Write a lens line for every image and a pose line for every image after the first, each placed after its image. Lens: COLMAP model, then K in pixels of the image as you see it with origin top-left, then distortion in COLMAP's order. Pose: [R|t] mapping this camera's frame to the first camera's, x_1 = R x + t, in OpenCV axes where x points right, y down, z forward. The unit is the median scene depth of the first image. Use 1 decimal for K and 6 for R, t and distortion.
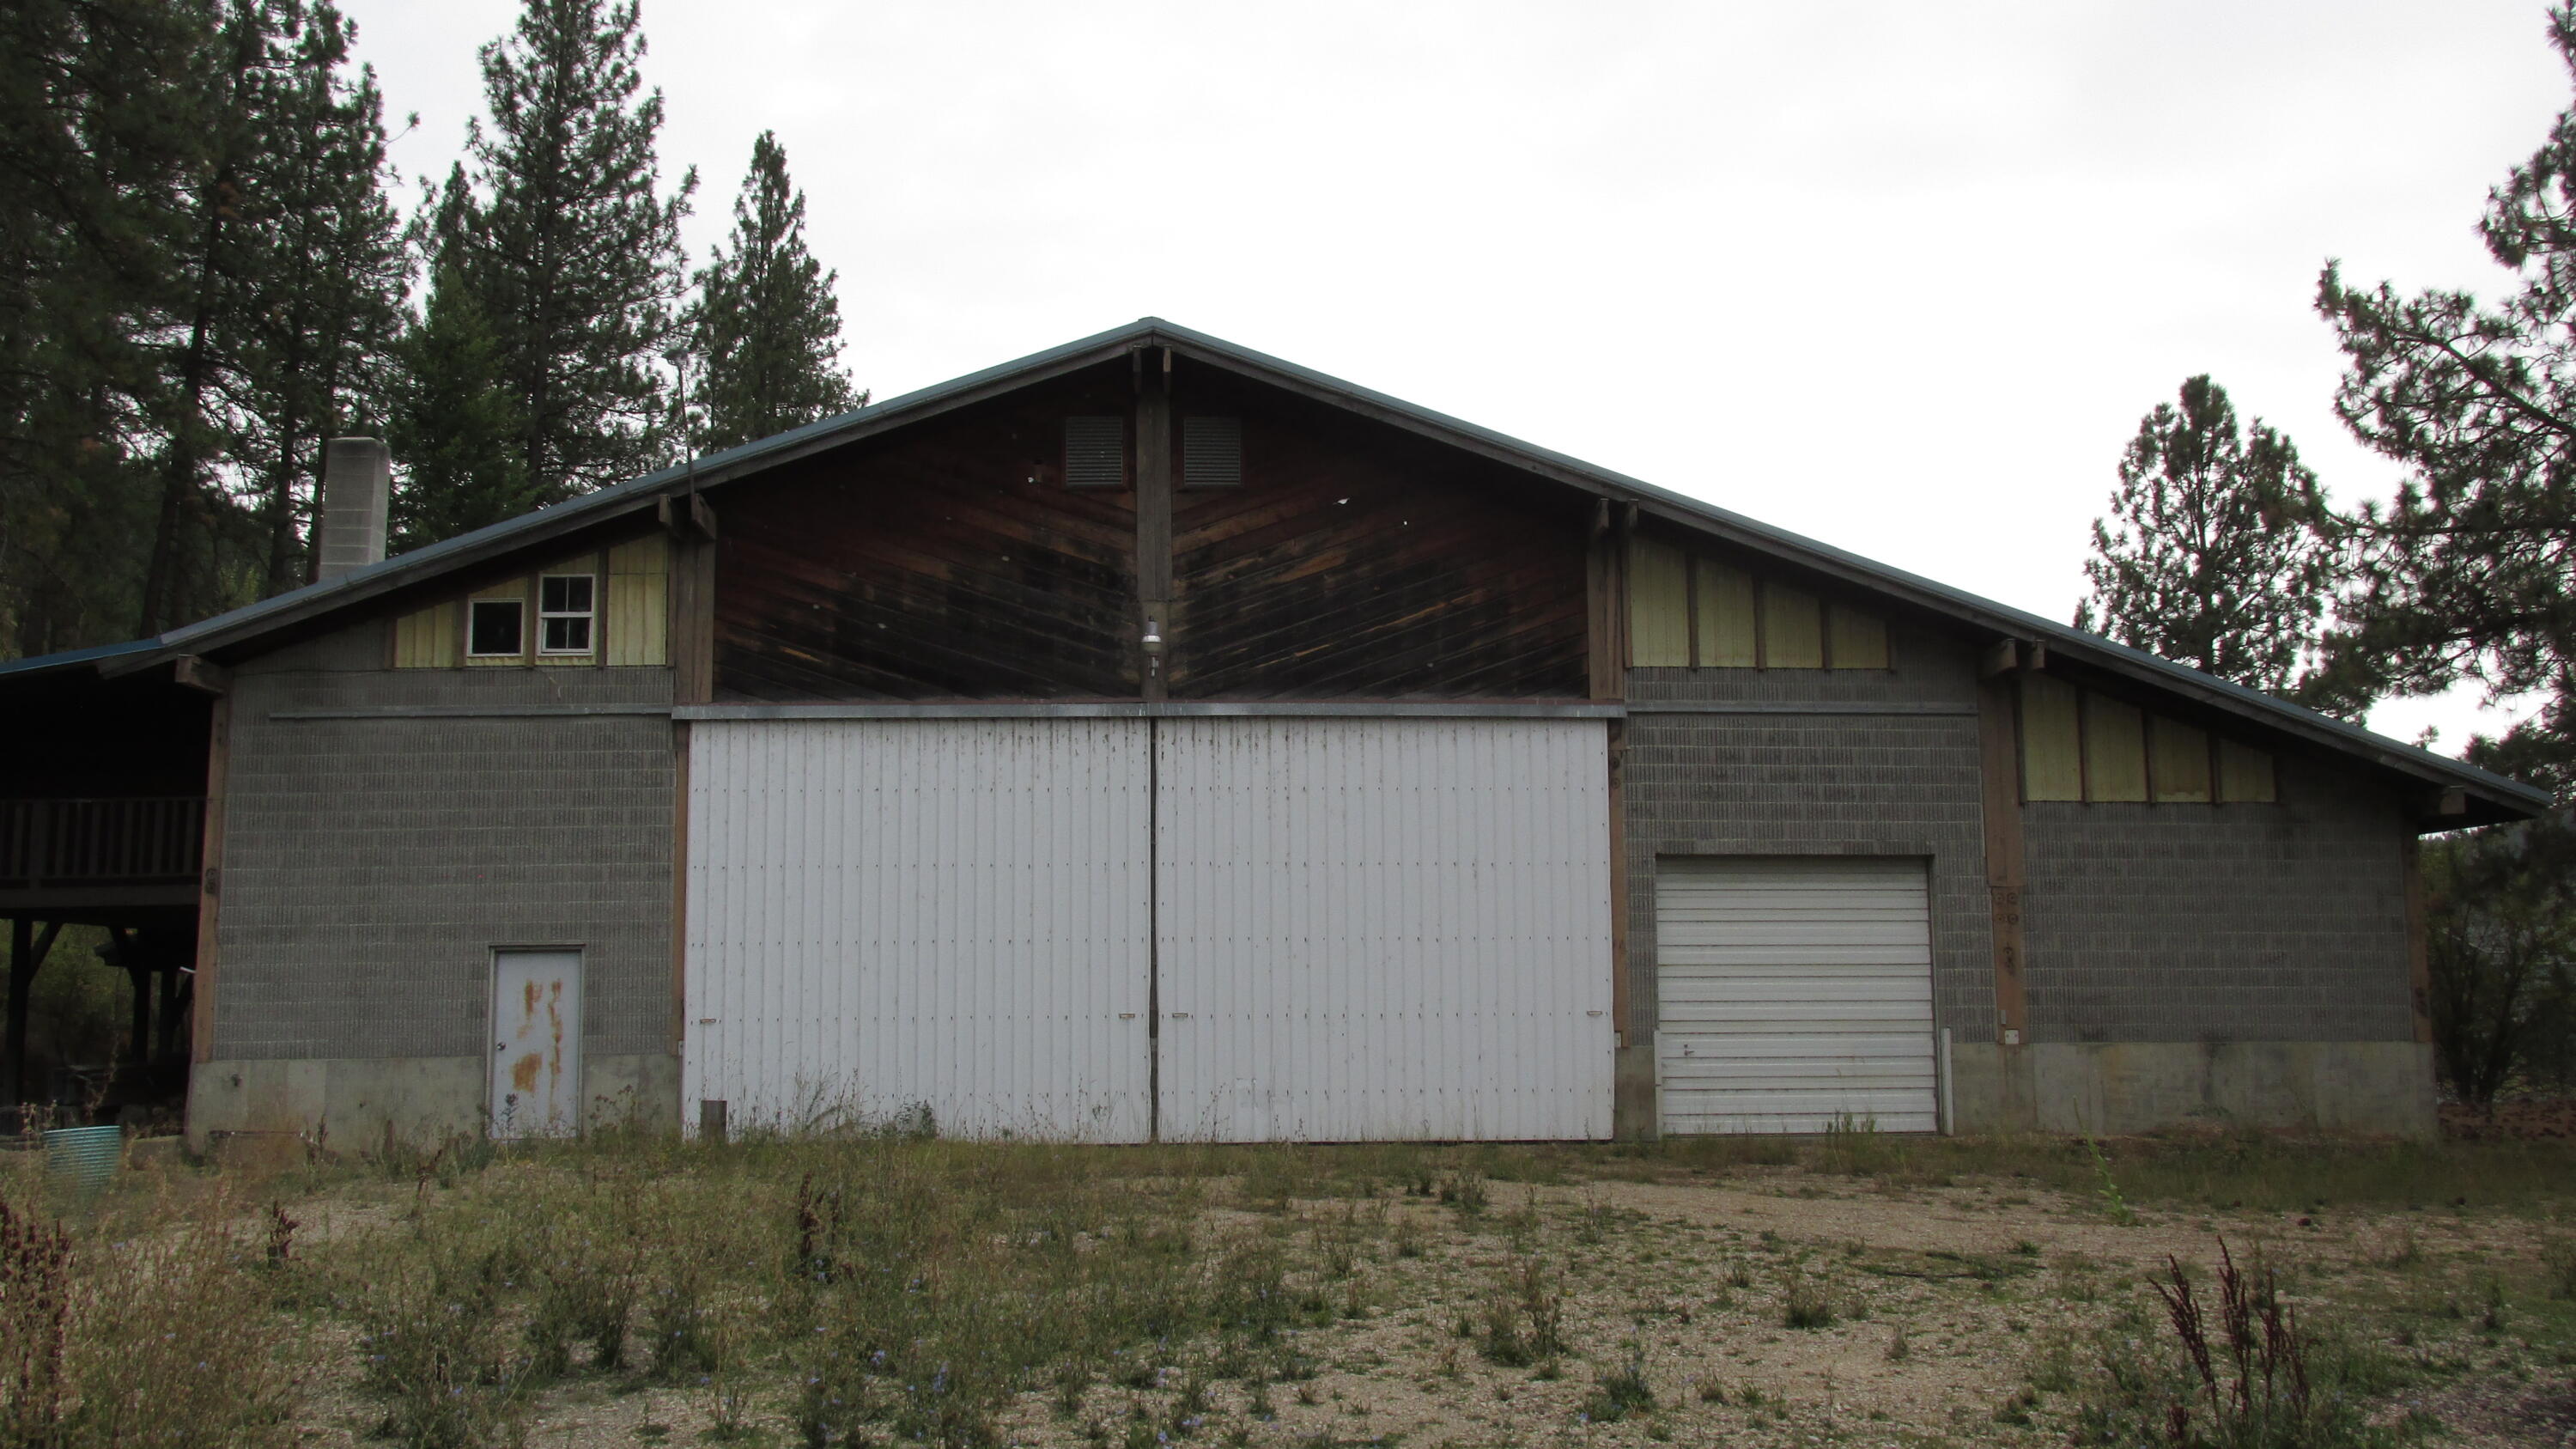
lens RADIAL K [[2183.4, 0, 1288.0], [0, 2183.4, 724.5], [0, 0, 1]] dist [-0.029009, 0.007629]
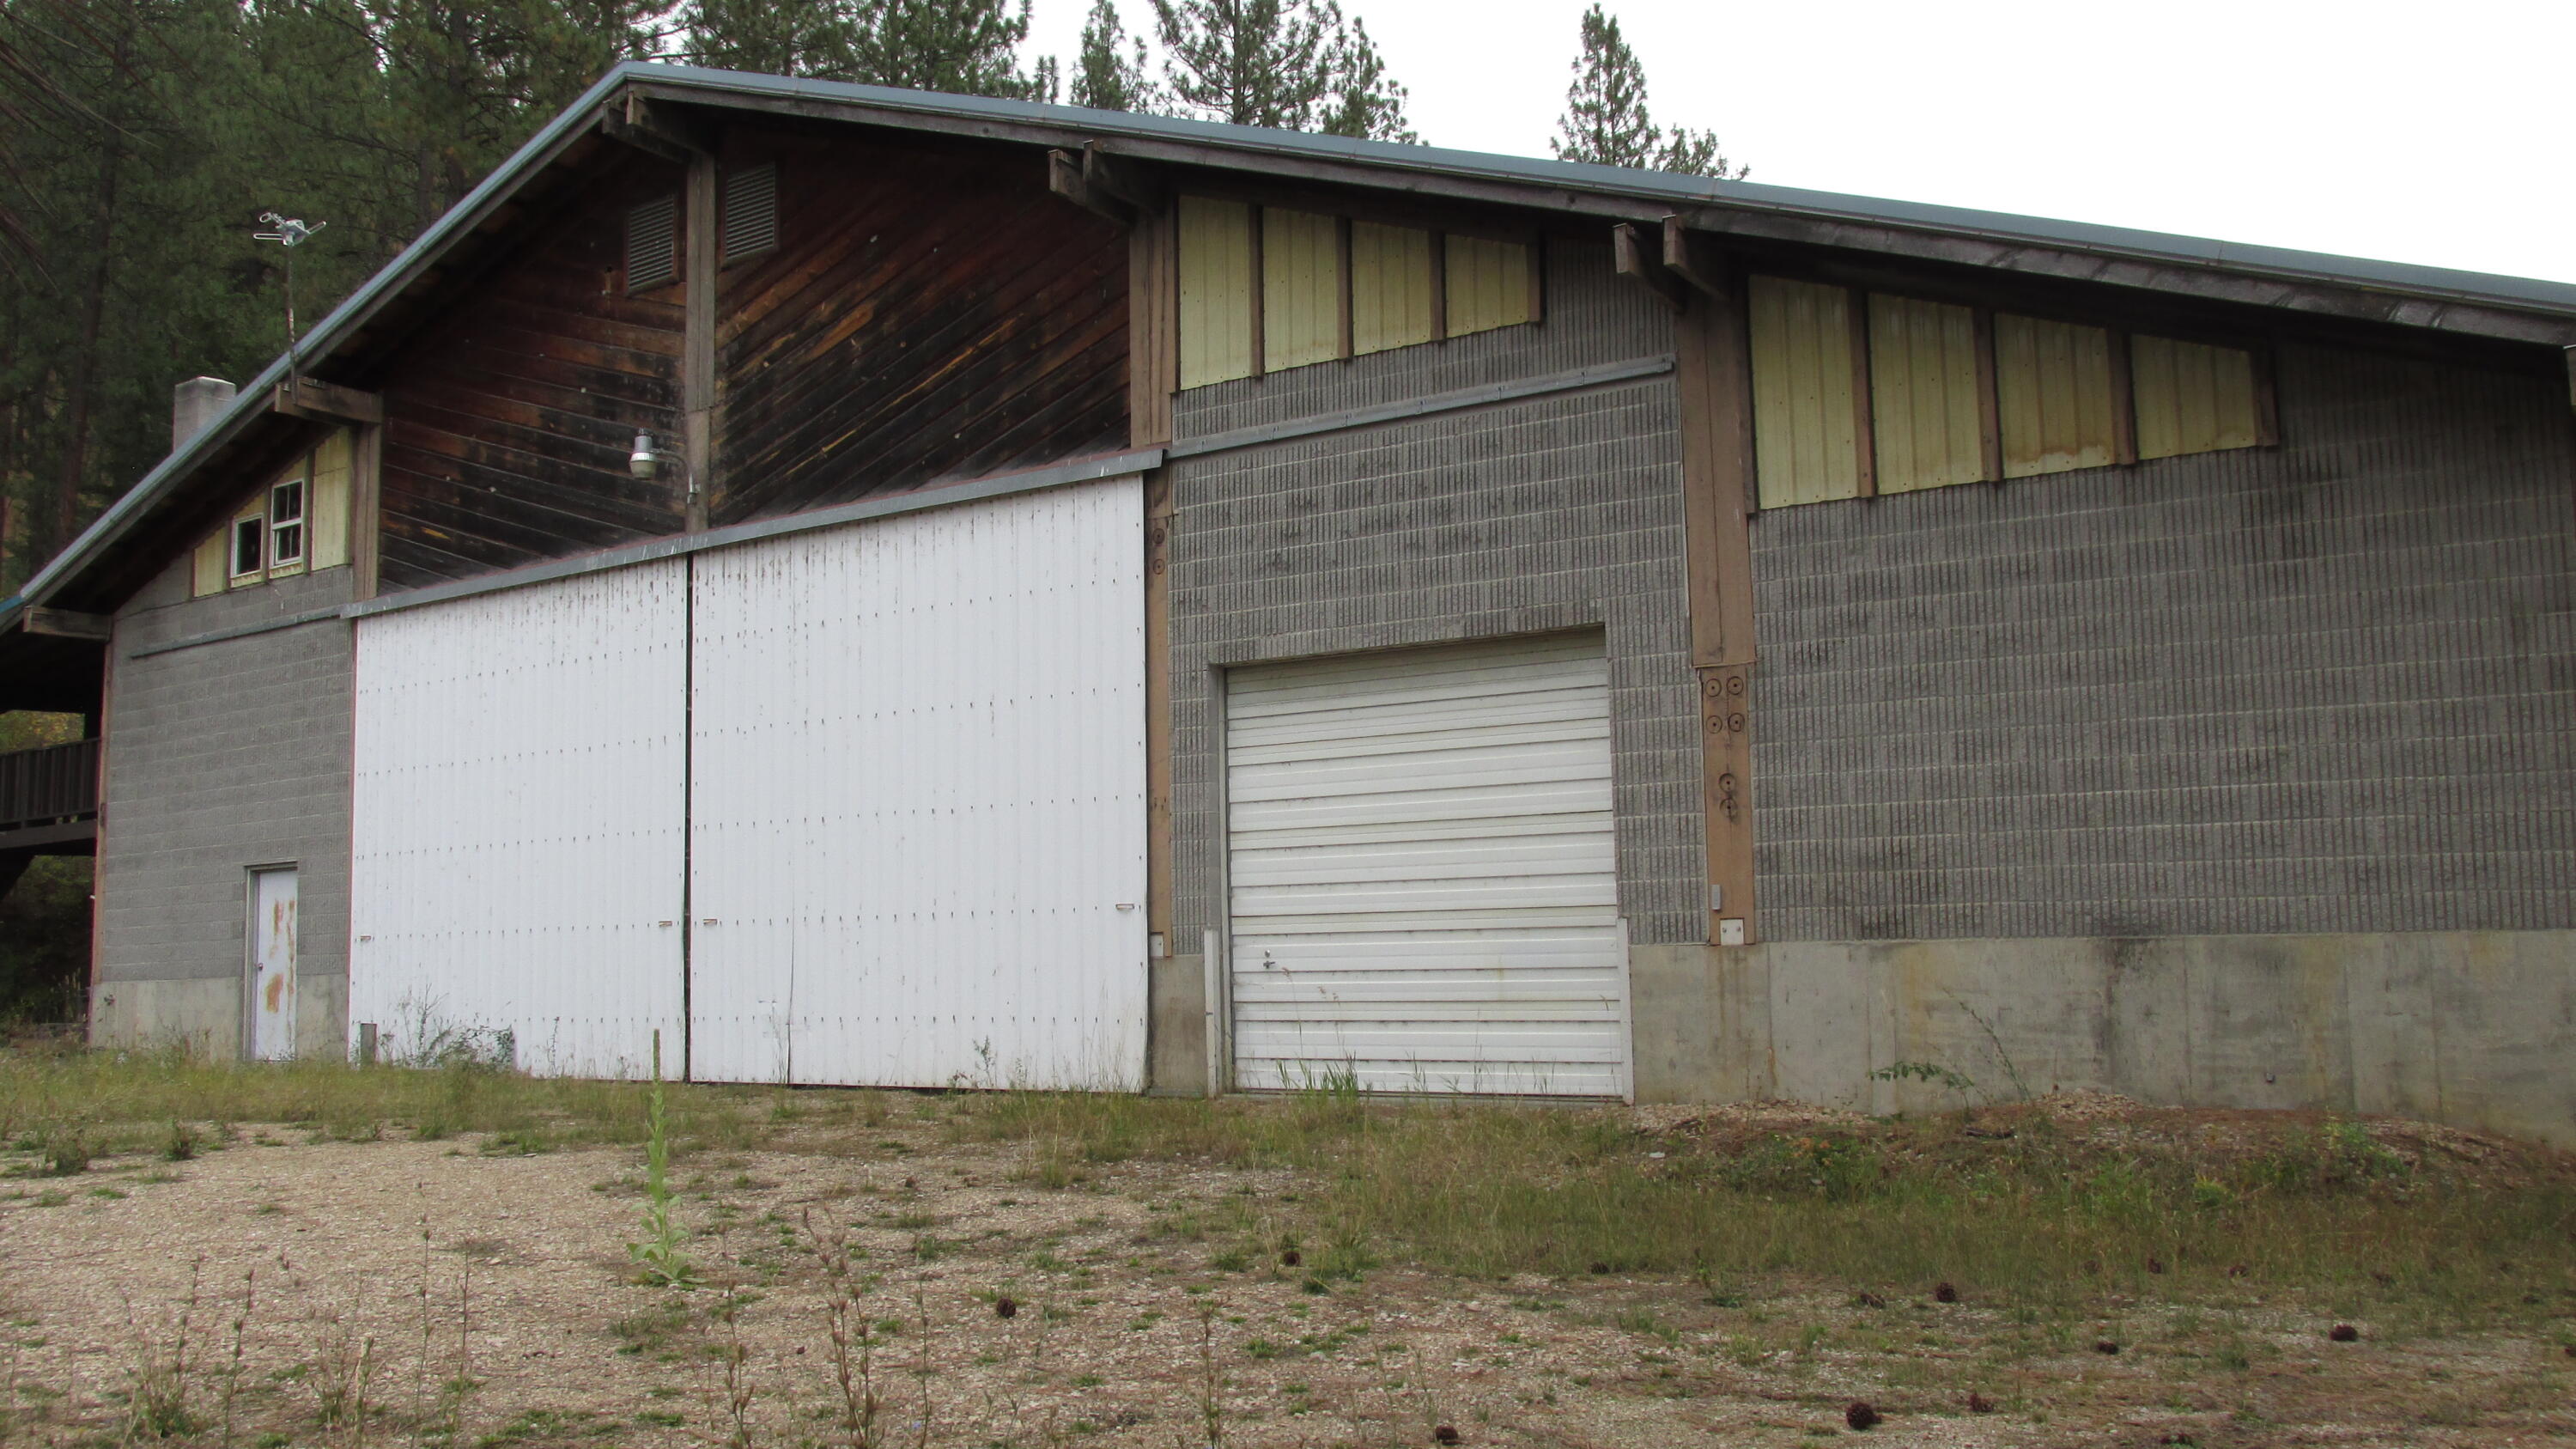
lens RADIAL K [[2183.4, 0, 1288.0], [0, 2183.4, 724.5], [0, 0, 1]] dist [-0.029009, 0.007629]
pose [[0.786405, -0.076209, -0.612992, 0.589591], [0.090523, 0.995865, -0.007678, 0.084151], [0.611042, -0.049452, 0.790052, 0.488227]]
